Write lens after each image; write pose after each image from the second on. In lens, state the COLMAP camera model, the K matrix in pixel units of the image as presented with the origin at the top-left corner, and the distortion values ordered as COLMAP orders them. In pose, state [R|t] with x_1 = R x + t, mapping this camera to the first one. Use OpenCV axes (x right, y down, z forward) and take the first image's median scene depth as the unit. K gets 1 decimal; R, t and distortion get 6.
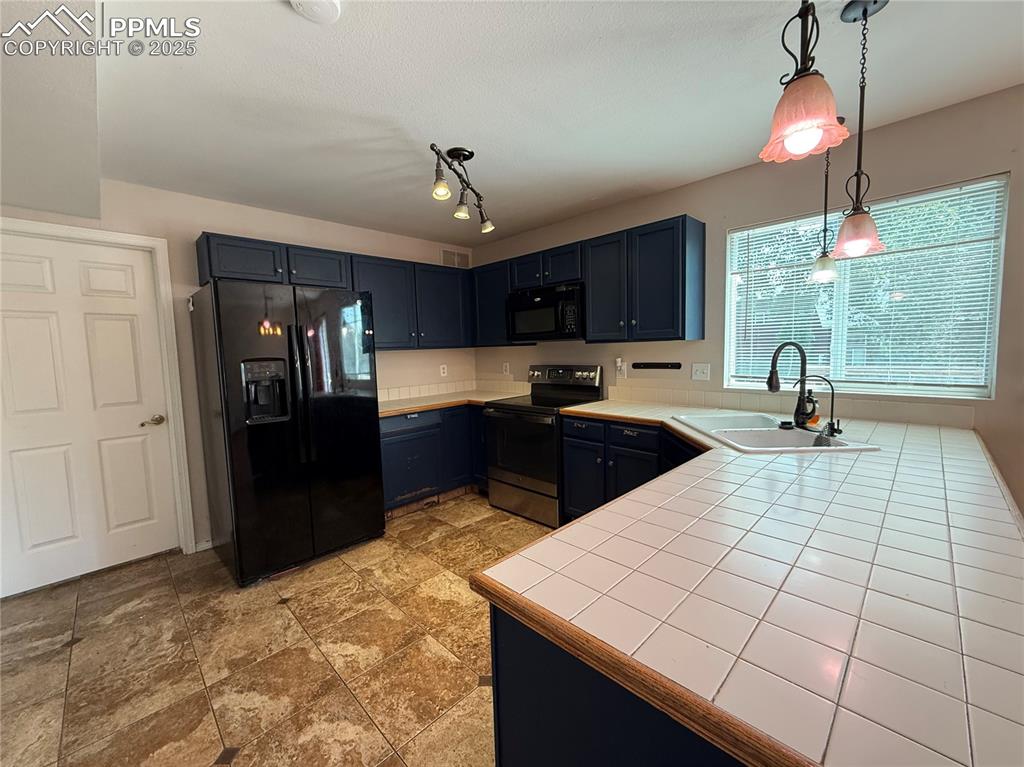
lens RADIAL K [[409.6, 0, 512.0], [0, 409.6, 383.5], [0, 0, 1]] dist [-0.000091, -0.000201]
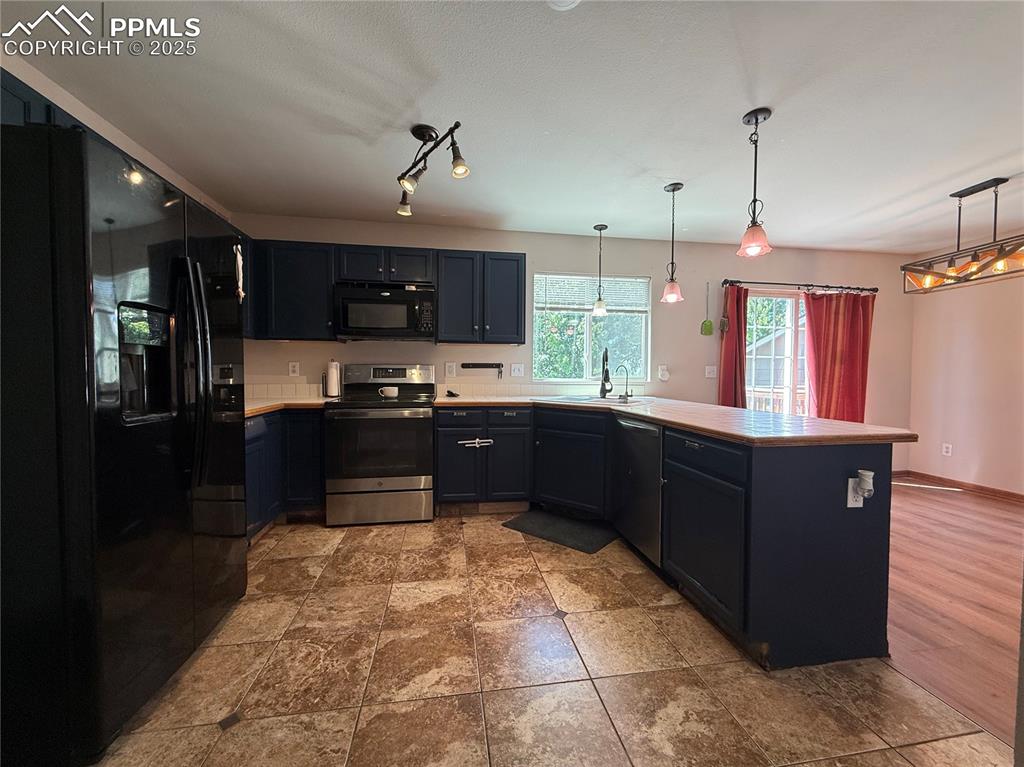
lens RADIAL K [[407.5, 0, 512.0], [0, 407.5, 383.5], [0, 0, 1]] dist [0.001043, 0.000105]
pose [[0.581793, 0.009538, 0.813281, -0.675952], [0.047761, 0.997805, -0.045869, 0.080717], [-0.811933, 0.065529, 0.580061, 0.255707]]
